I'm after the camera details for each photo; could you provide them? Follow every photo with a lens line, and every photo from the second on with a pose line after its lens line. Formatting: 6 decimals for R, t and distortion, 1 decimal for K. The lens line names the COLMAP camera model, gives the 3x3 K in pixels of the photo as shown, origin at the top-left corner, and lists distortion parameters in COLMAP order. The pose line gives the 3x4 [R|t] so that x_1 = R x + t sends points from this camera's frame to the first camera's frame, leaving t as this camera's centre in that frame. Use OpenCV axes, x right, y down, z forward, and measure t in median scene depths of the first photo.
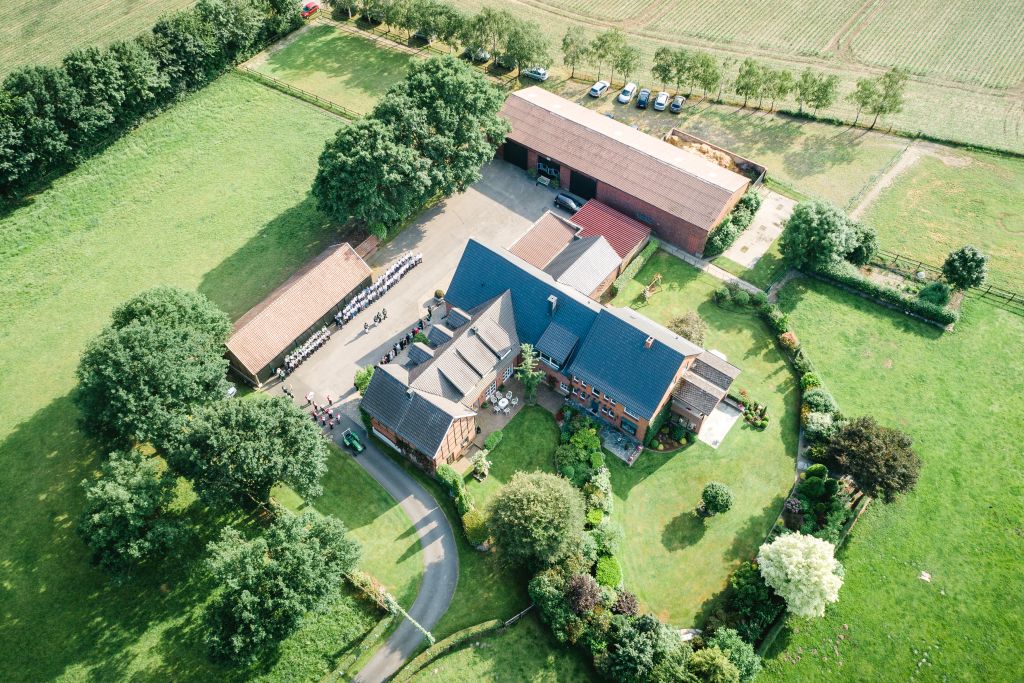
lens RADIAL K [[763.2, 0, 512.0], [0, 763.2, 341.5], [0, 0, 1]] dist [-0.002587, -0.003816]
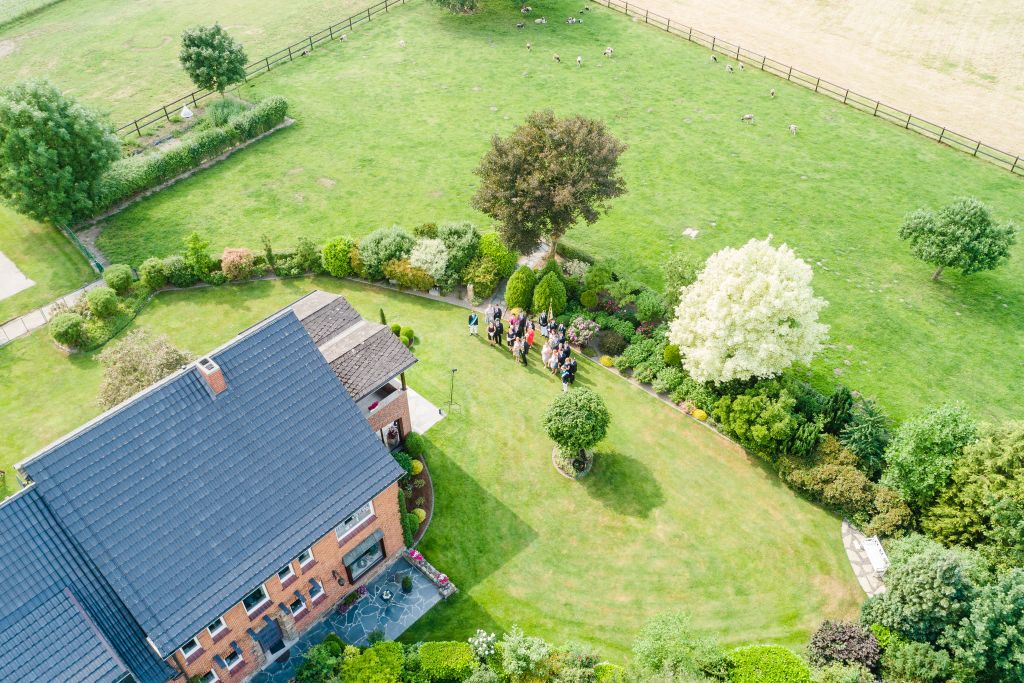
lens RADIAL K [[763.2, 0, 512.0], [0, 763.2, 341.5], [0, 0, 1]] dist [-0.002587, -0.003816]
pose [[0.112279, -0.719427, 0.685432, -0.023027], [0.768432, 0.500202, 0.399136, -0.037962], [-0.630004, 0.481894, 0.608994, 0.567048]]
